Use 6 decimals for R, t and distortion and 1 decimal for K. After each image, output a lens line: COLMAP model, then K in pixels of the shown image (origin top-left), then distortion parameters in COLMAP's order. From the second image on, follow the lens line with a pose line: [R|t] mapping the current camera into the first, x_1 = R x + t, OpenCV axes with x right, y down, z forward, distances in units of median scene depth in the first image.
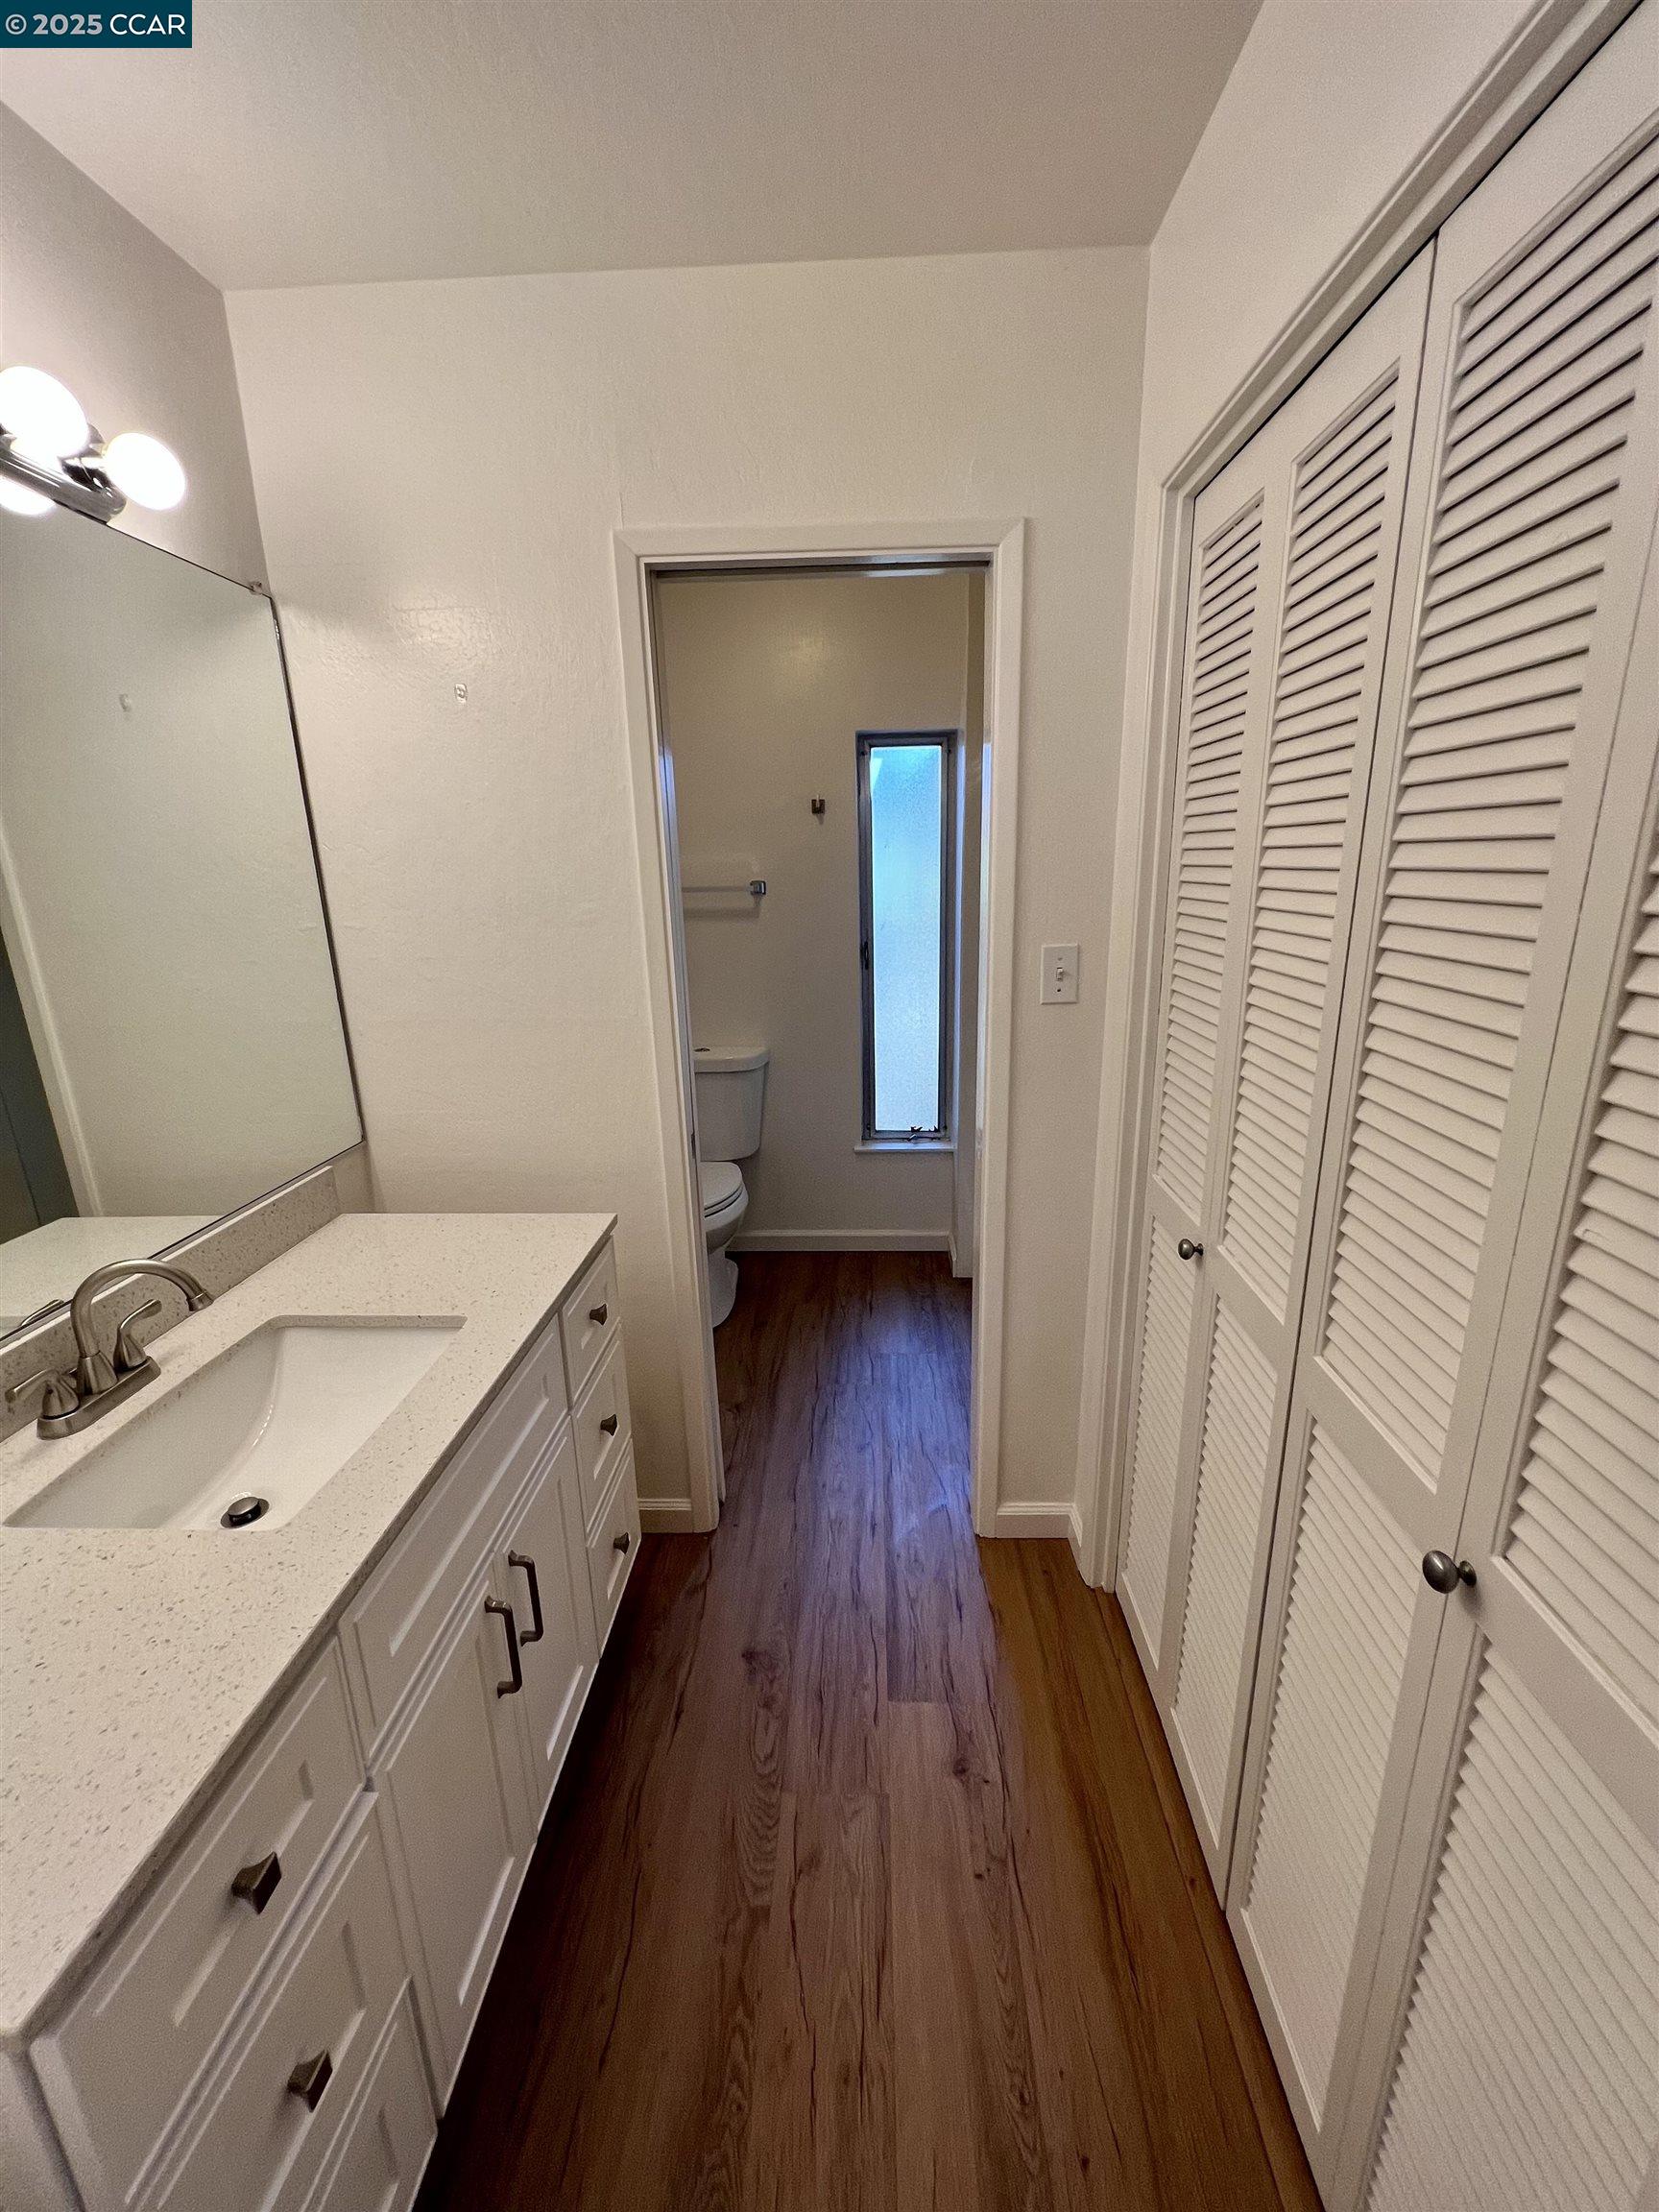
lens RADIAL K [[888.6, 0, 839.8], [0, 888.6, 1104.2], [0, 0, 1]] dist [-0.003294, 0.001412]
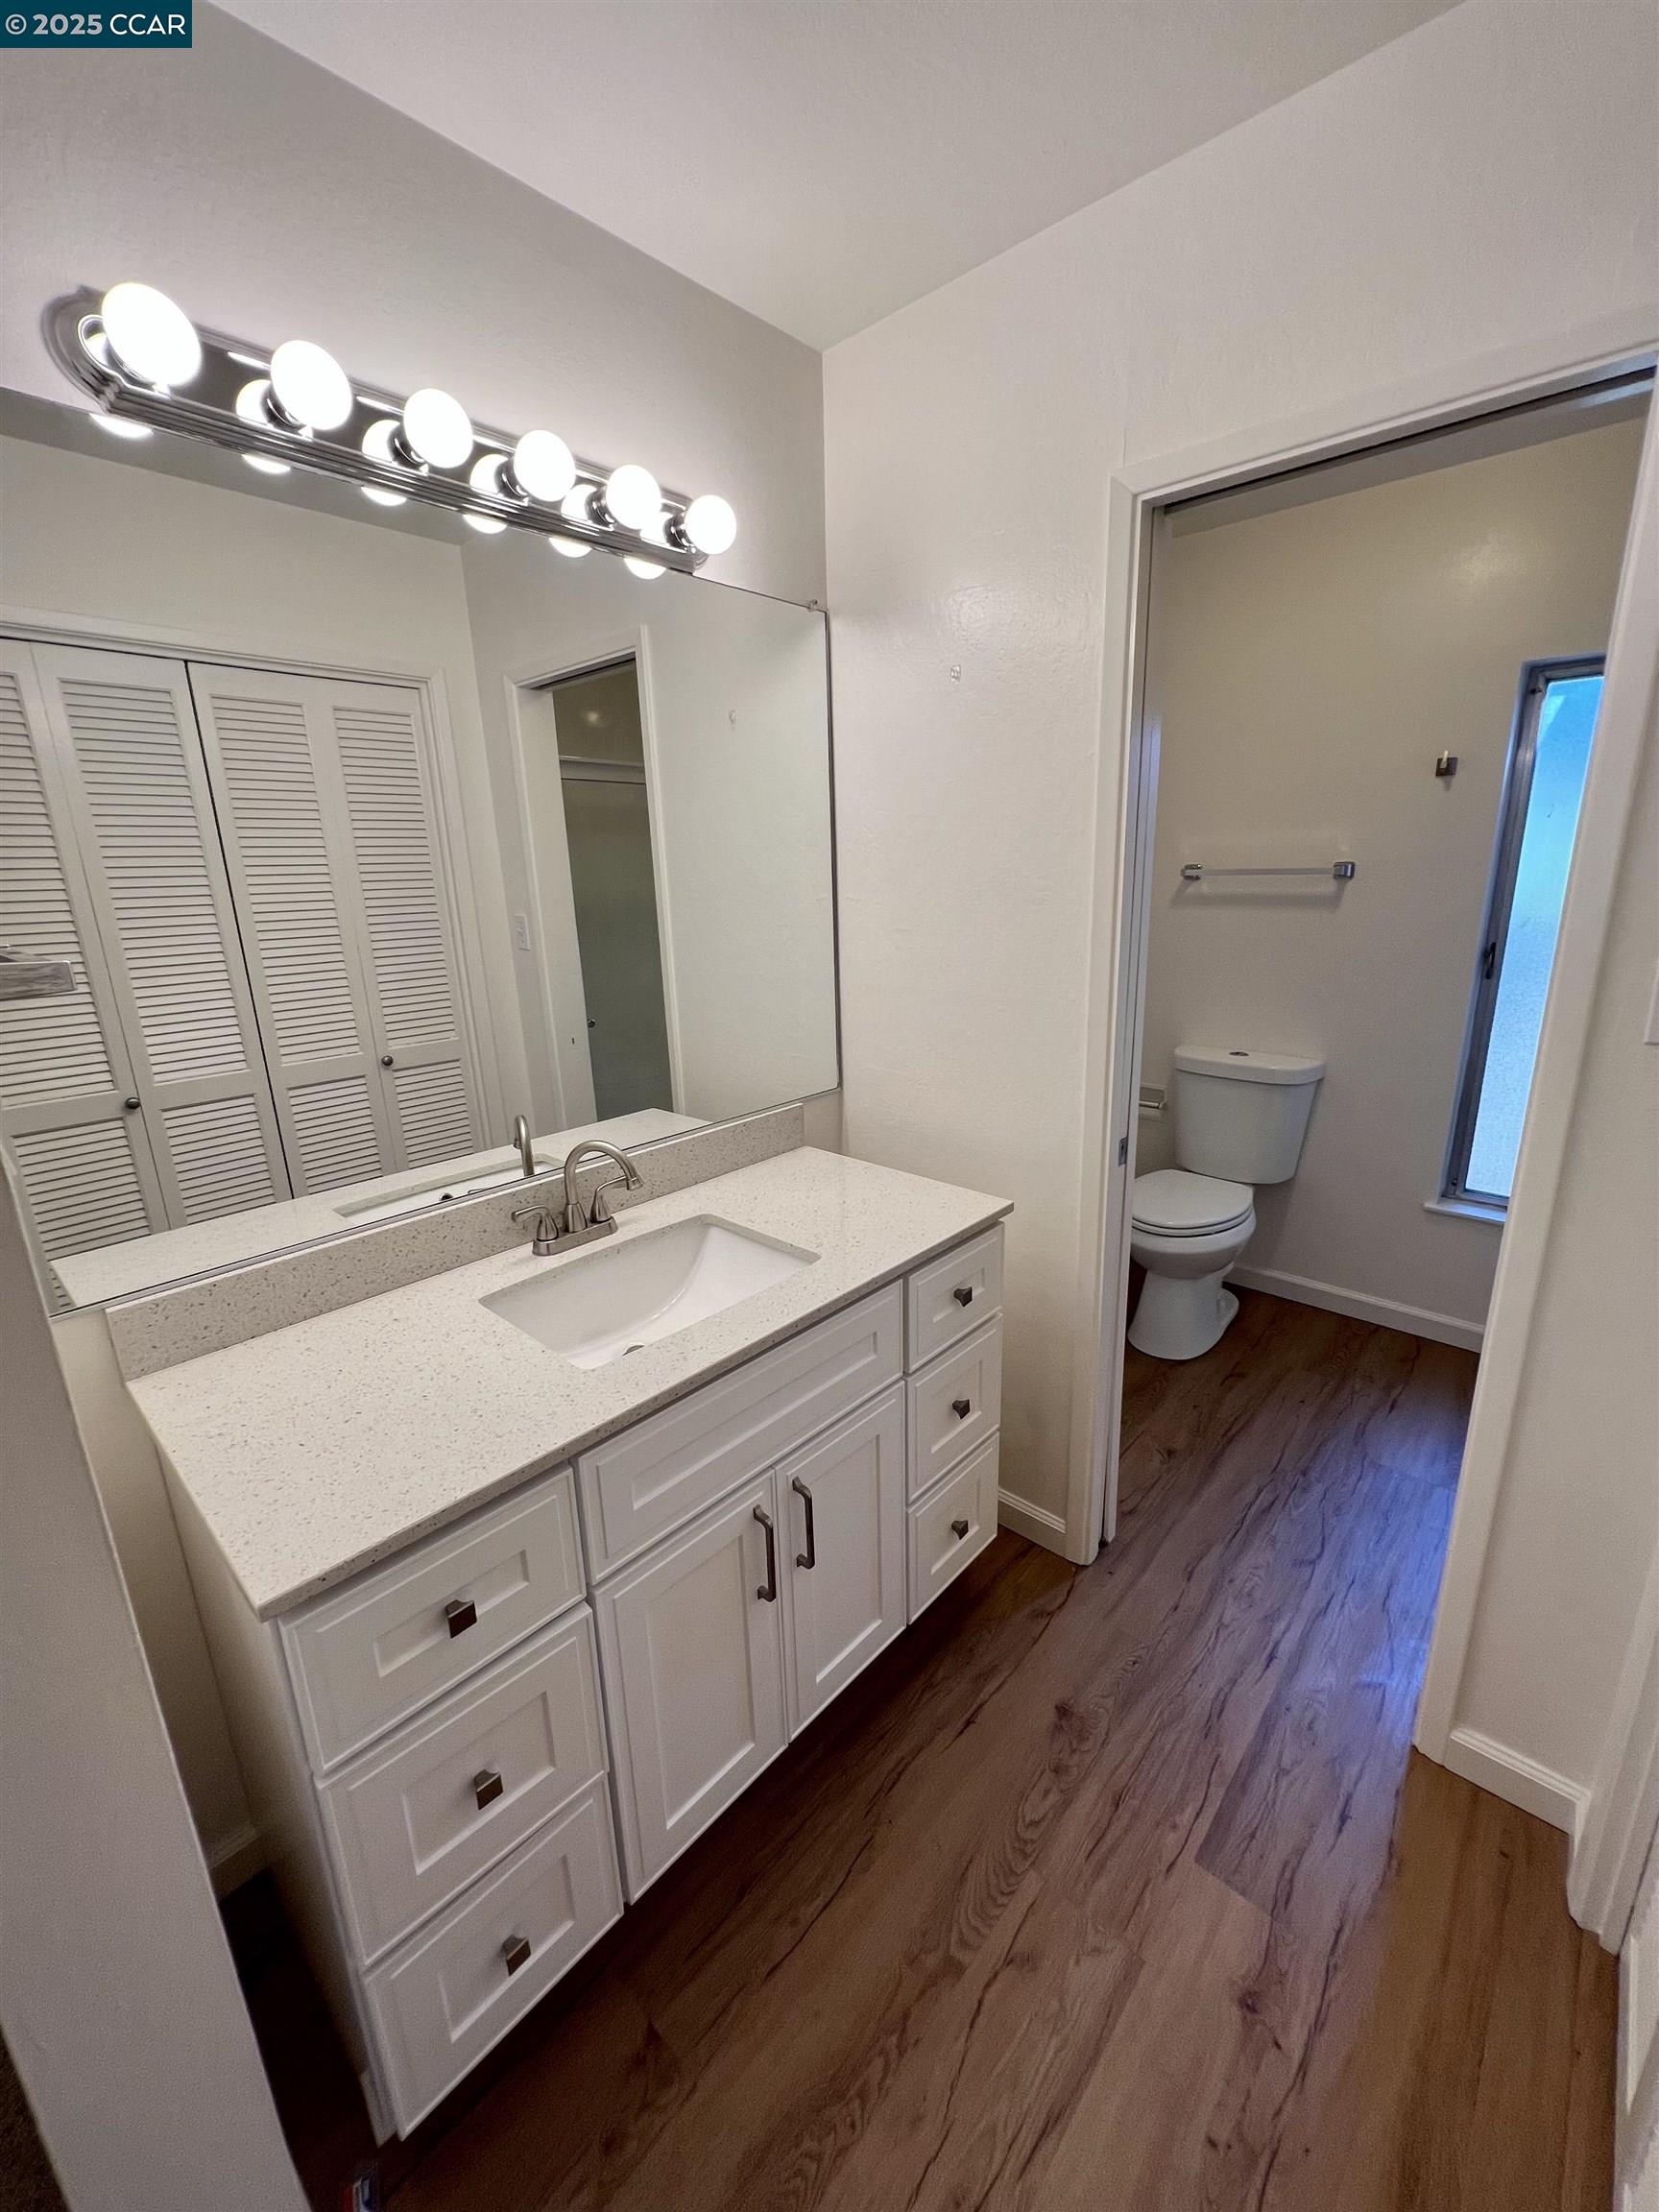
lens RADIAL K [[888.6, 0, 839.8], [0, 888.6, 1104.2], [0, 0, 1]] dist [-0.003294, 0.001412]
pose [[0.765449, 0.168725, -0.620983, 0.187211], [-0.160511, 0.984573, 0.069663, -0.018178], [0.623156, 0.046351, 0.780723, 0.121043]]
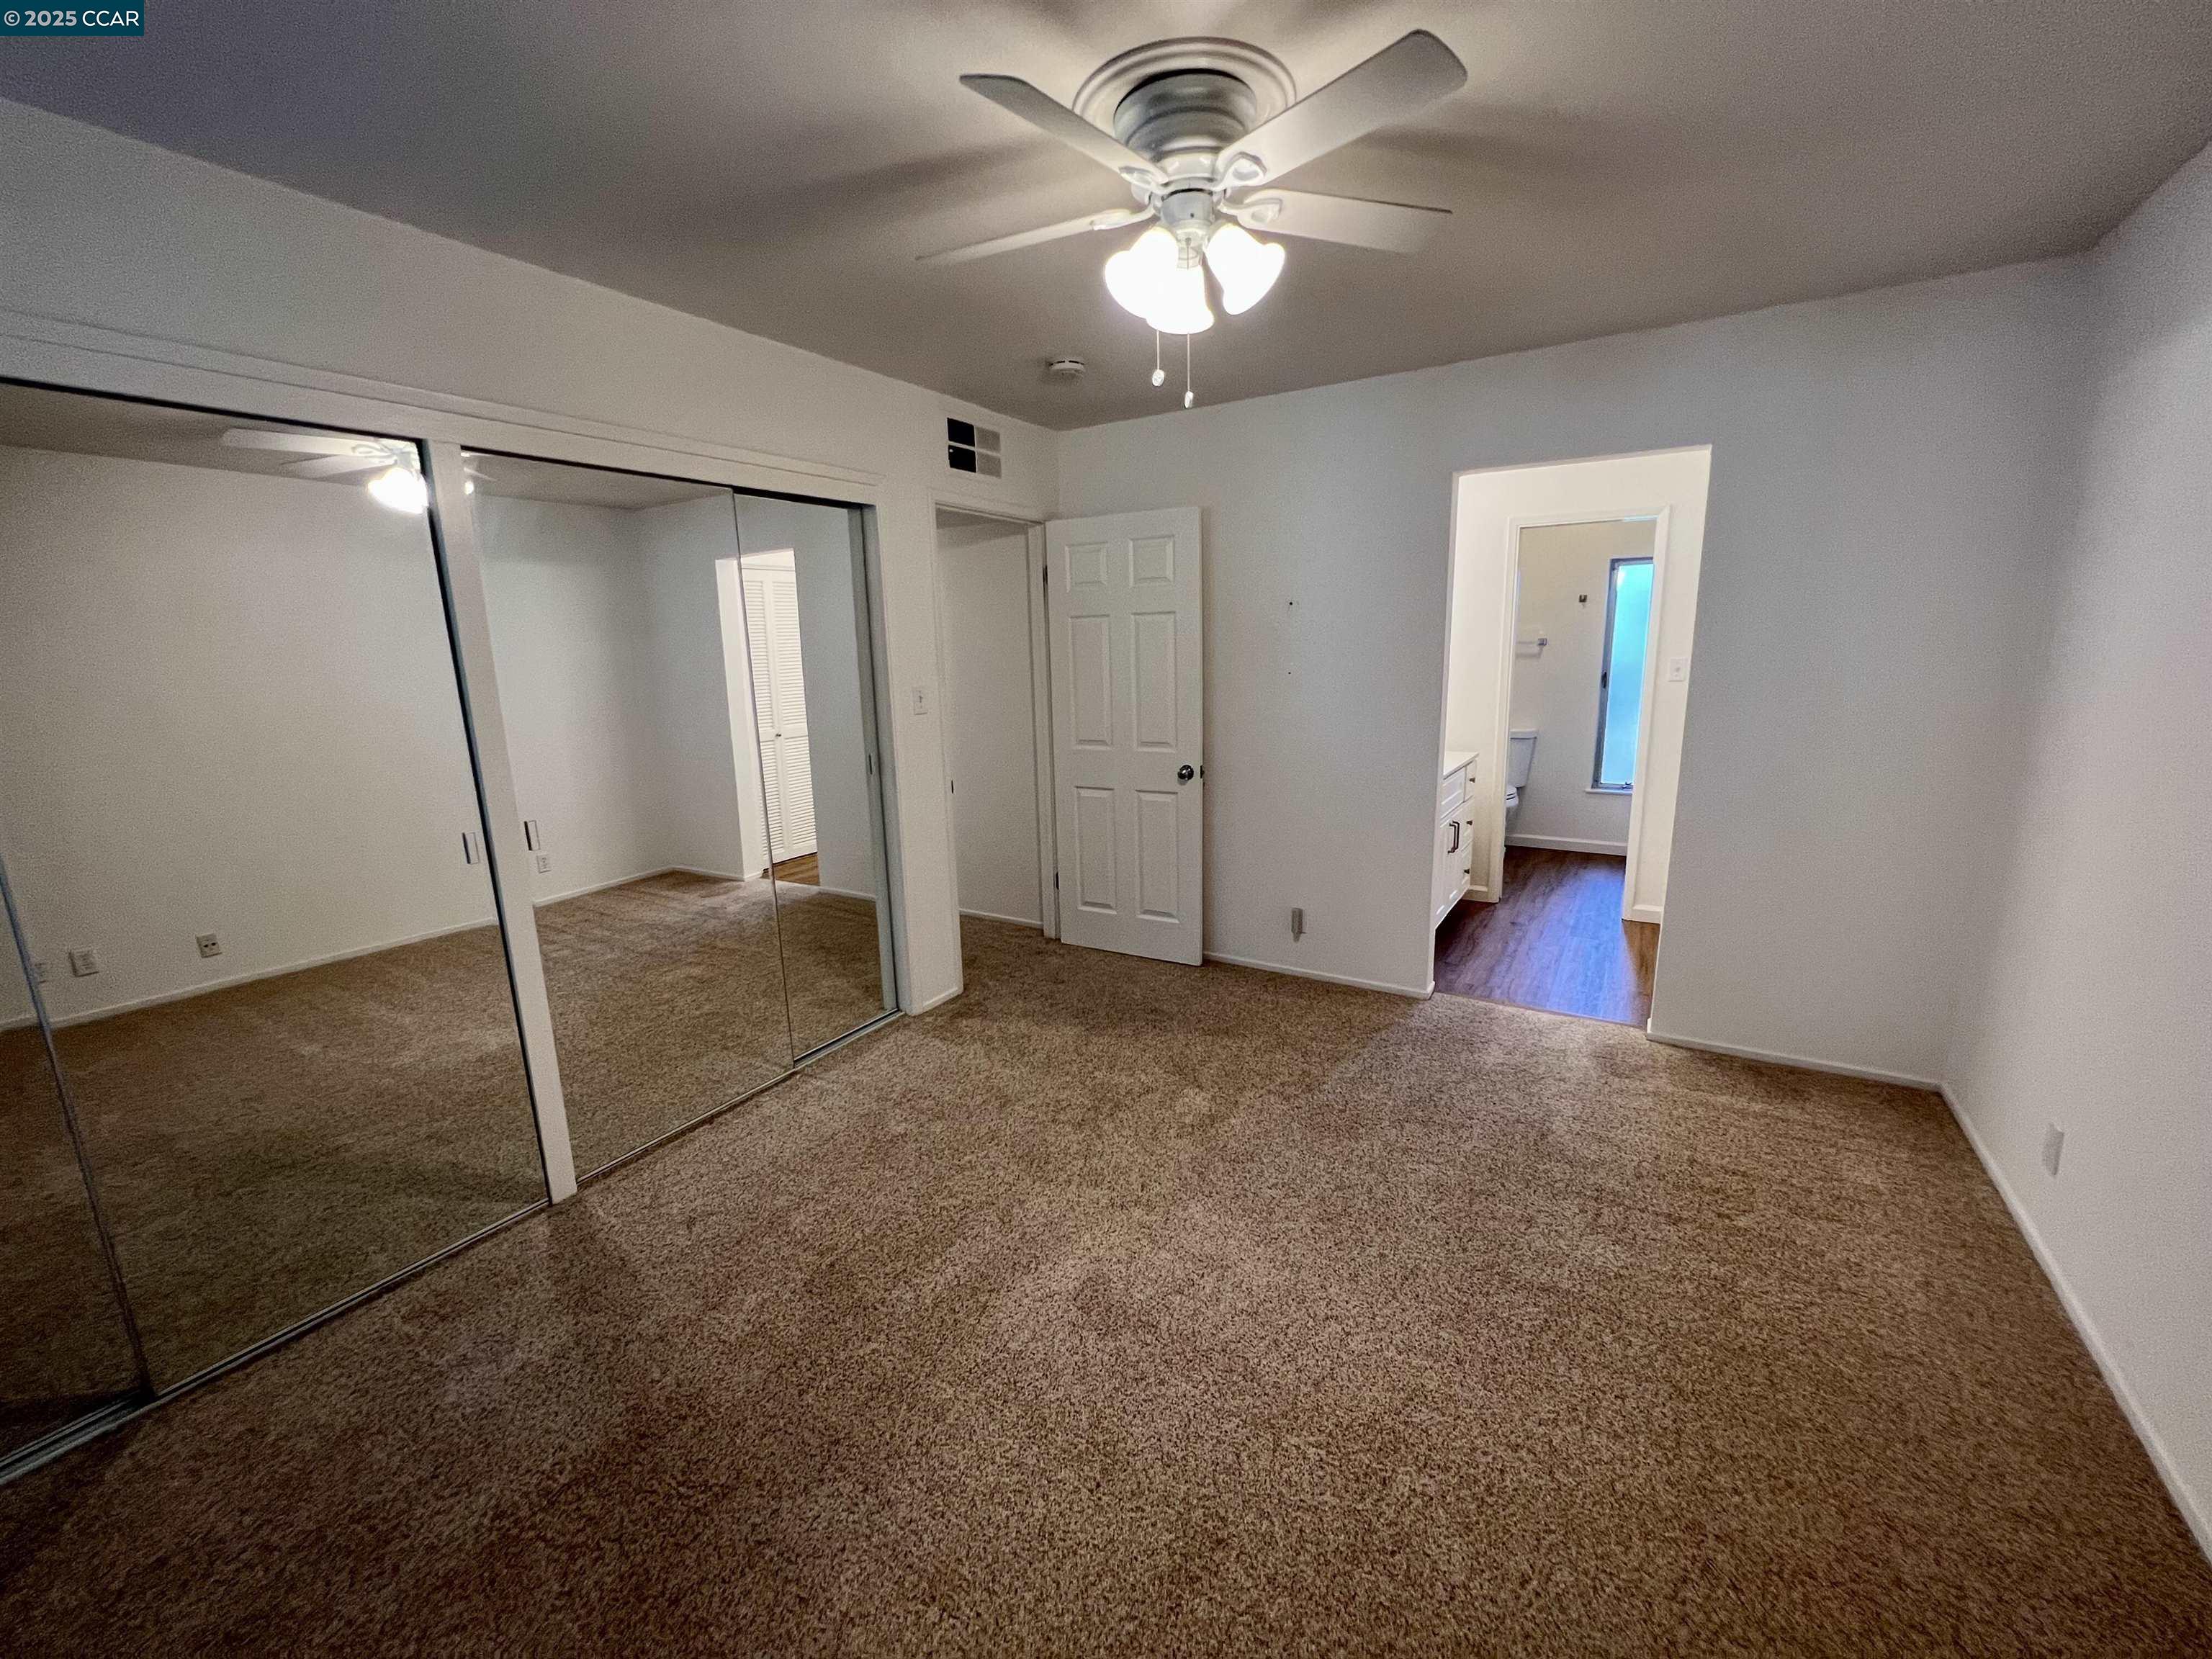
lens RADIAL K [[888.6, 0, 1101.9], [0, 888.6, 822.7], [0, 0, 1]] dist [-0.003294, 0.001412]
pose [[0.865323, 0.098494, -0.491442, 0.114551], [-0.125710, 0.991810, -0.022570, 0.548325], [0.485194, 0.081310, 0.870618, -1.961518]]
